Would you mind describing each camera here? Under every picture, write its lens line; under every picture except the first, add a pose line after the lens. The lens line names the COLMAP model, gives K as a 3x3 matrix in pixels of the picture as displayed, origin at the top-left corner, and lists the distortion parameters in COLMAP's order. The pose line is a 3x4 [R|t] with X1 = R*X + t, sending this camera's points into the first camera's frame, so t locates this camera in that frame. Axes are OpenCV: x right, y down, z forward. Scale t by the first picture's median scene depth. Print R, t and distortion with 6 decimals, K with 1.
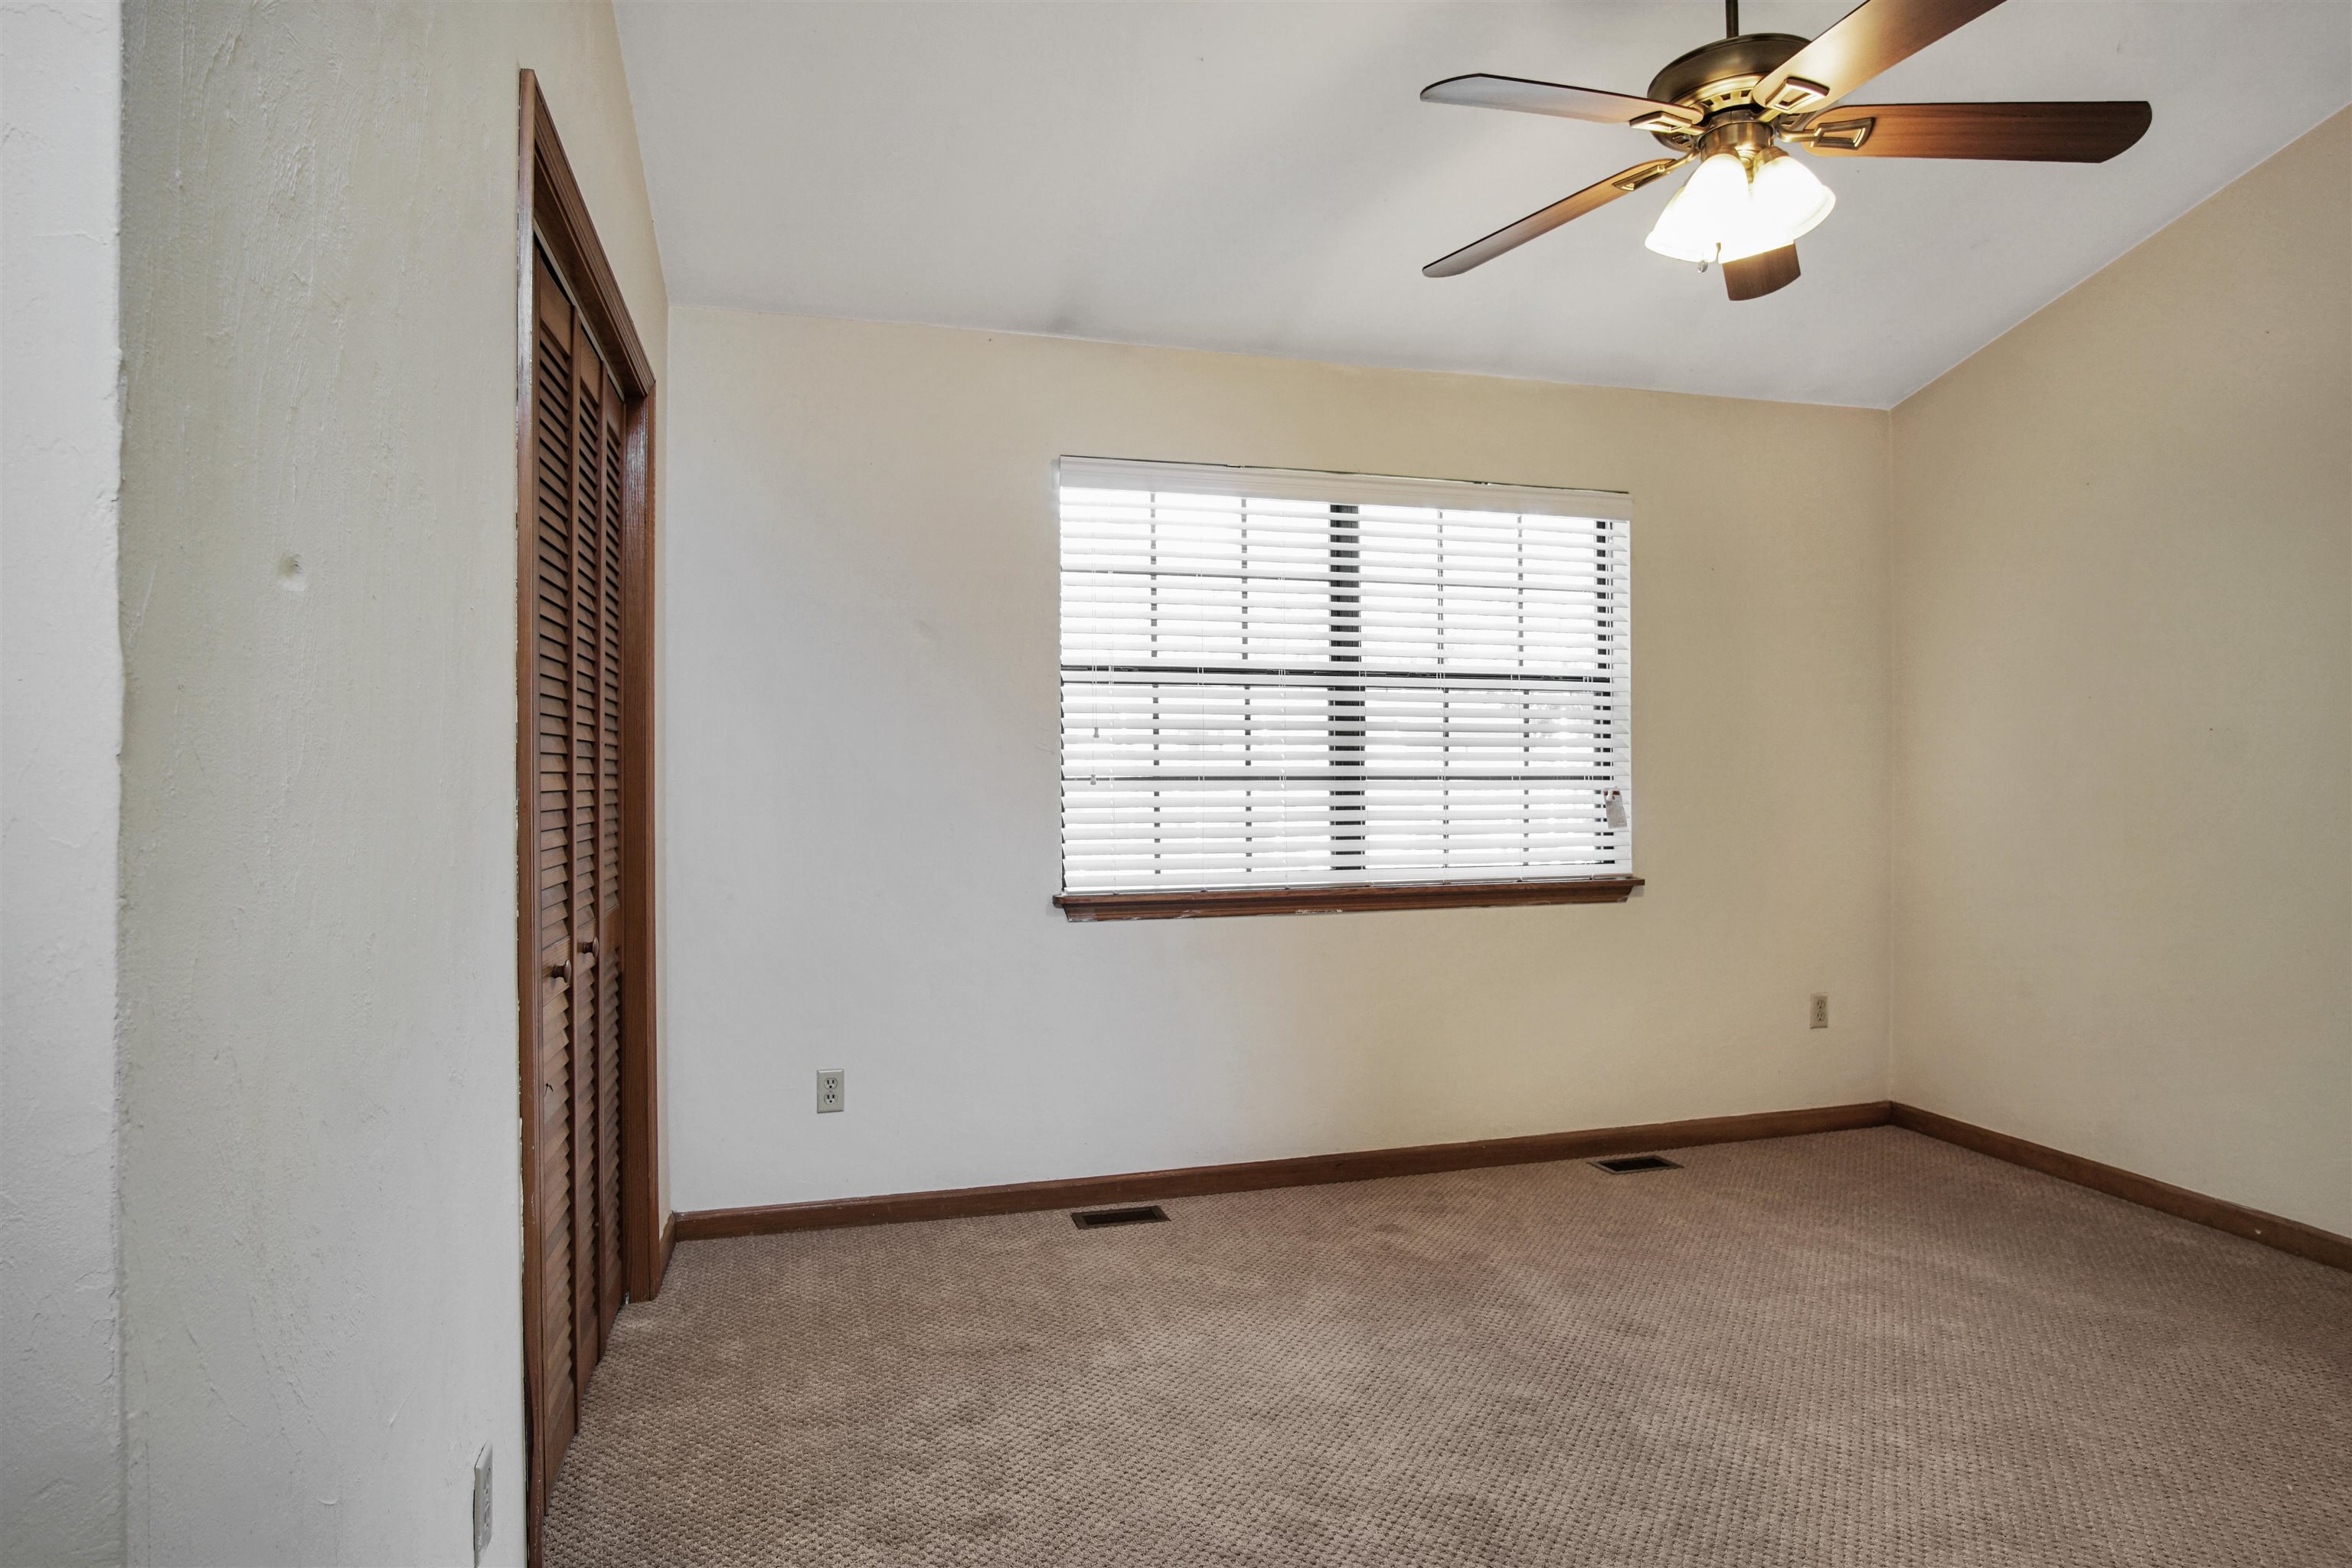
lens RADIAL K [[1285.0, 0, 1176.0], [0, 1285.0, 784.0], [0, 0, 1]] dist [-0.000730, 0.093199]
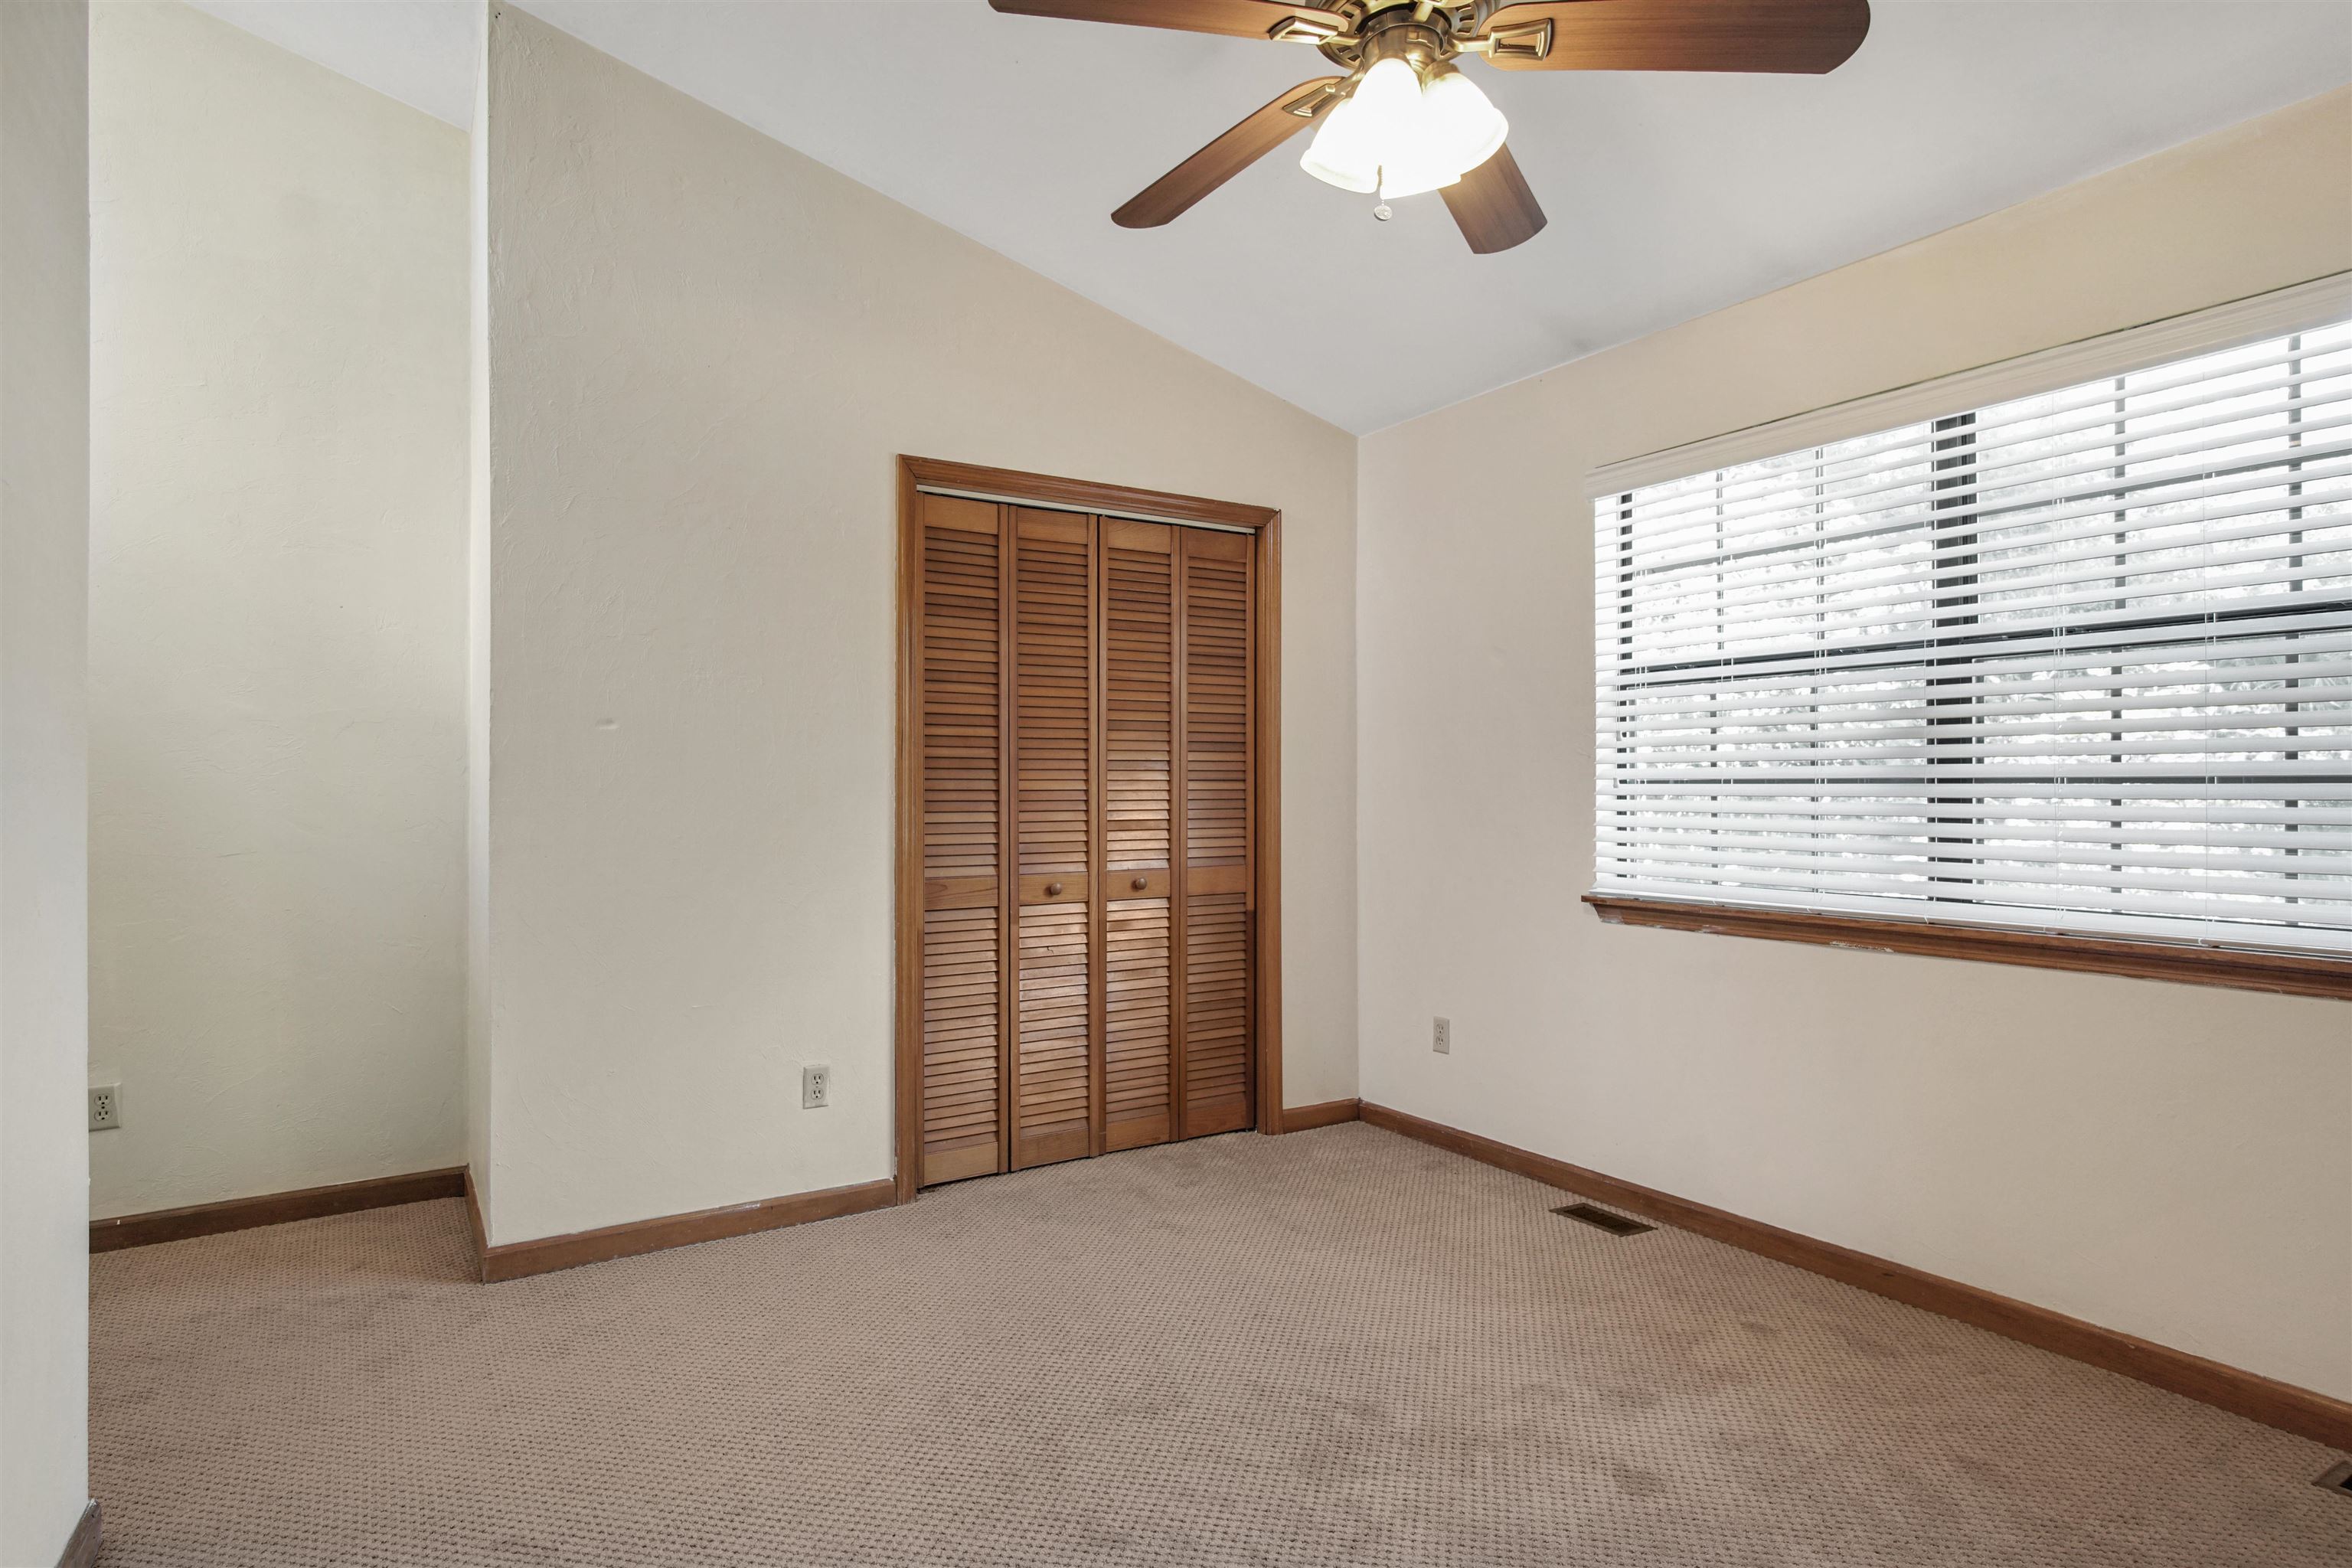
lens RADIAL K [[1285.0, 0, 1176.0], [0, 1285.0, 784.0], [0, 0, 1]] dist [-0.000730, 0.093199]
pose [[0.315901, 0.005670, -0.948775, 0.743253], [0.010352, 0.999902, 0.009422, -0.015368], [0.948736, -0.012798, 0.315811, 0.340169]]
